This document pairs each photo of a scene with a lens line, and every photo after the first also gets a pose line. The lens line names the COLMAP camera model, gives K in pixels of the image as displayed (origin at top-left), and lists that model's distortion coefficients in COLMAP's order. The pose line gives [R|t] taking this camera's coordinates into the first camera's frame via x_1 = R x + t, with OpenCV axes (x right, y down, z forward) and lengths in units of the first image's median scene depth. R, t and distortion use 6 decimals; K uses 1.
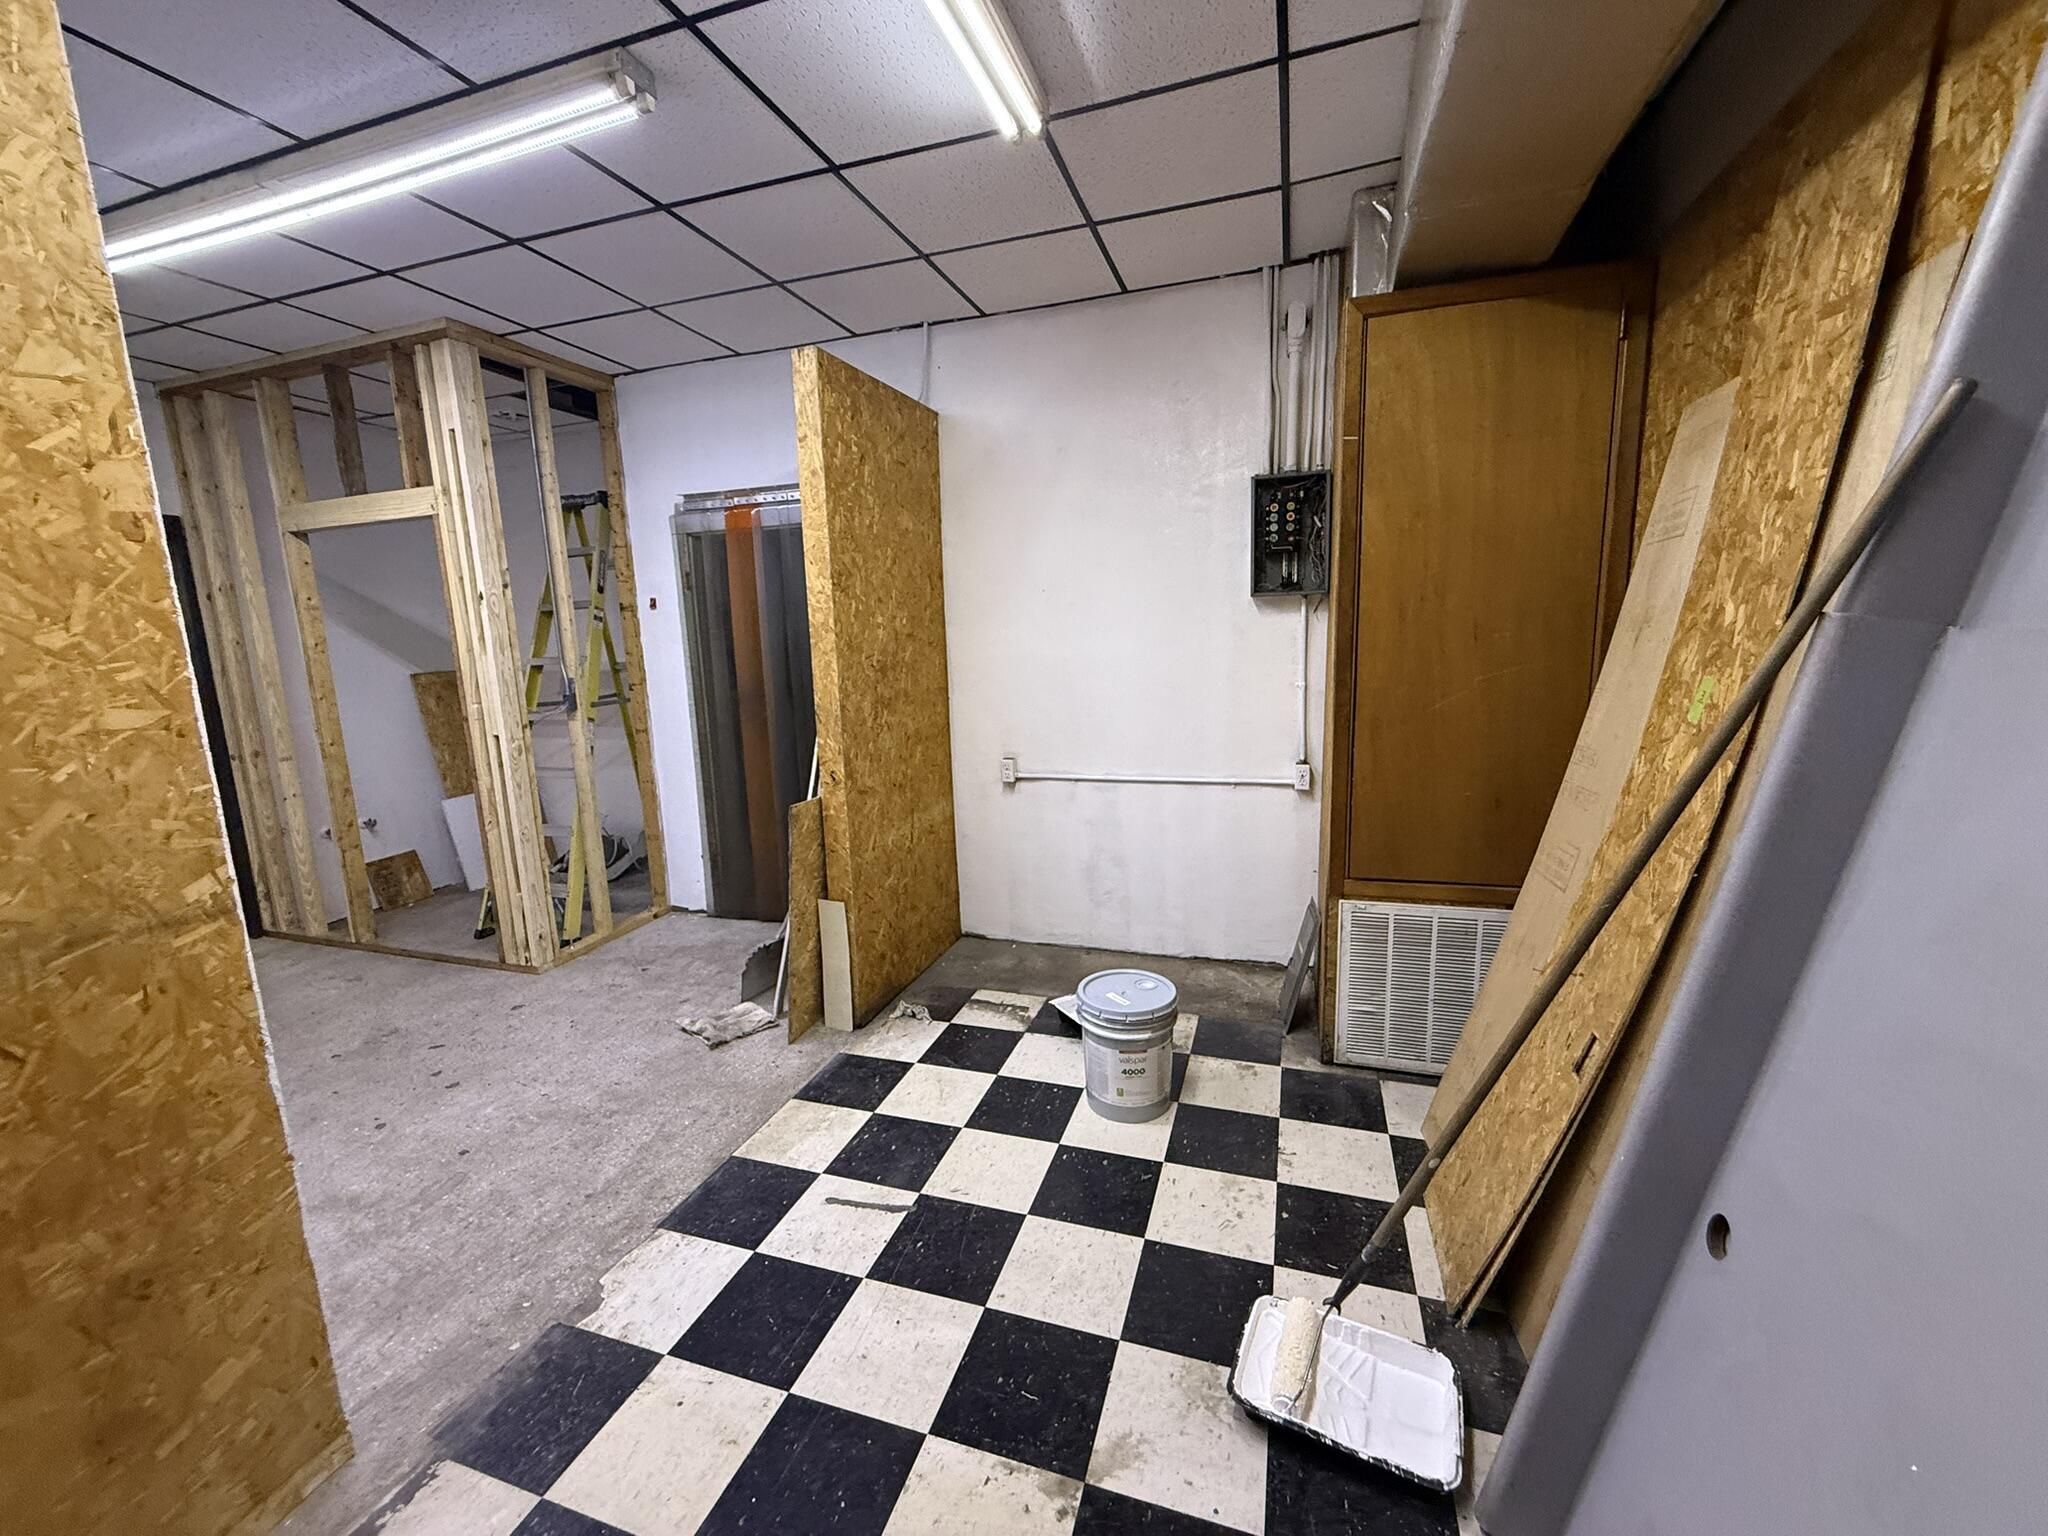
lens RADIAL K [[818.0, 0, 1015.6], [0, 818.0, 771.0], [0, 0, 1]] dist [-0.000450, 0.000053]
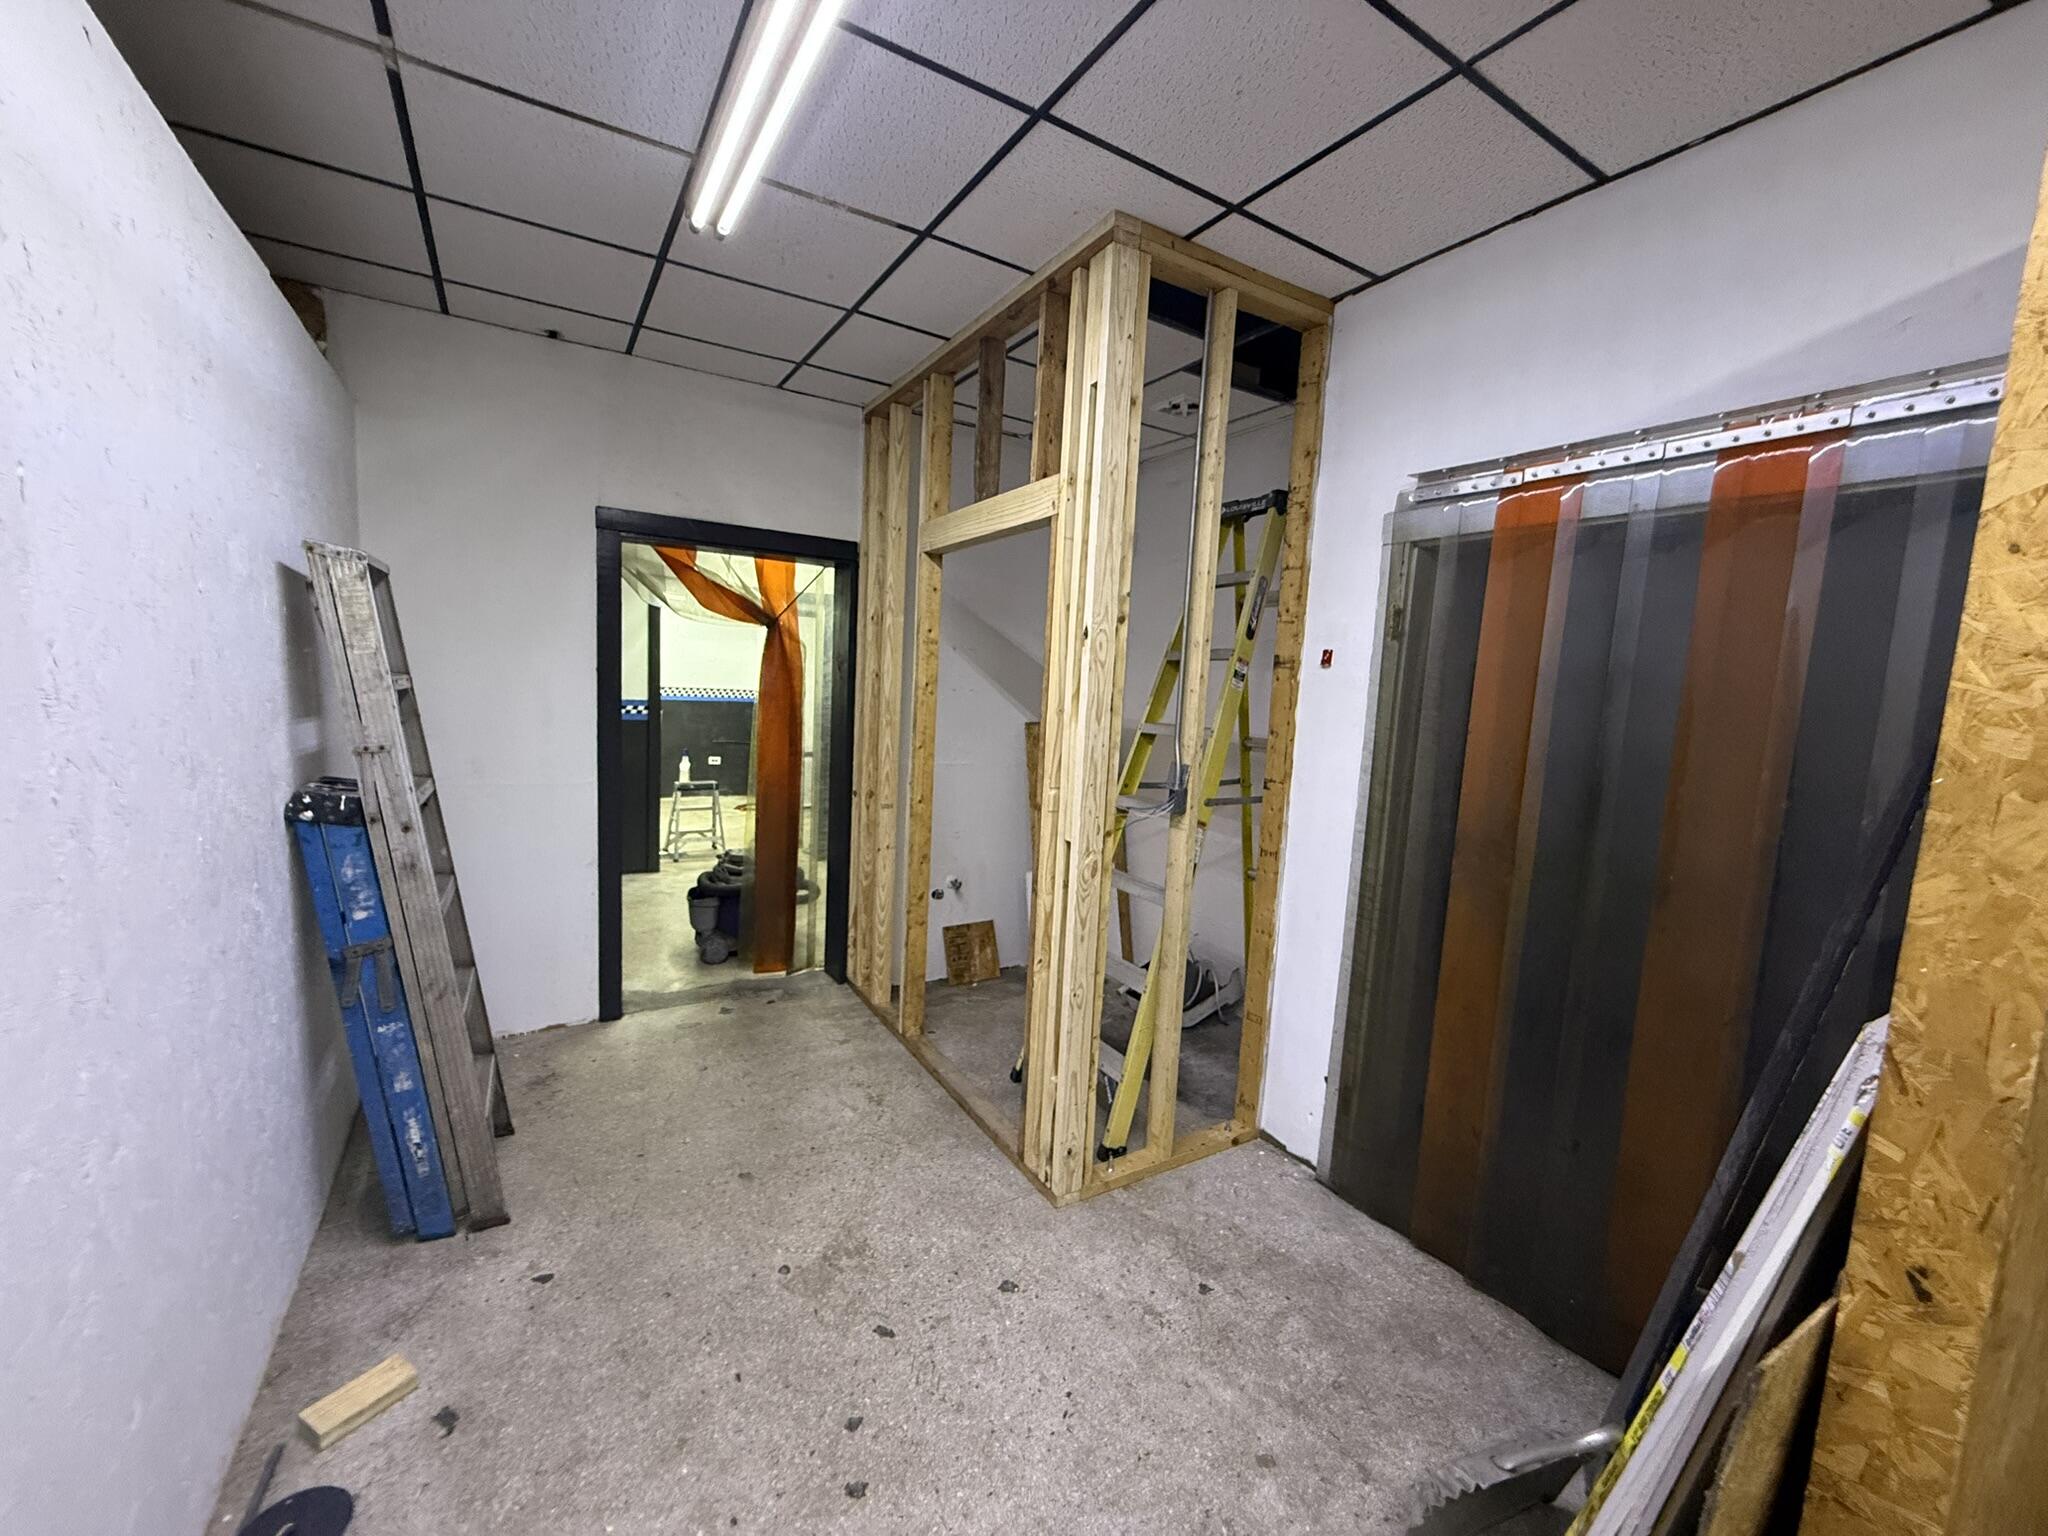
lens RADIAL K [[818.0, 0, 1020.1], [0, 818.0, 769.8], [0, 0, 1]] dist [-0.000450, 0.000053]
pose [[0.756969, 0.142623, -0.637697, -0.222599], [-0.186479, 0.982458, -0.001628, -0.081646], [0.626278, 0.120150, 0.770286, 0.407243]]
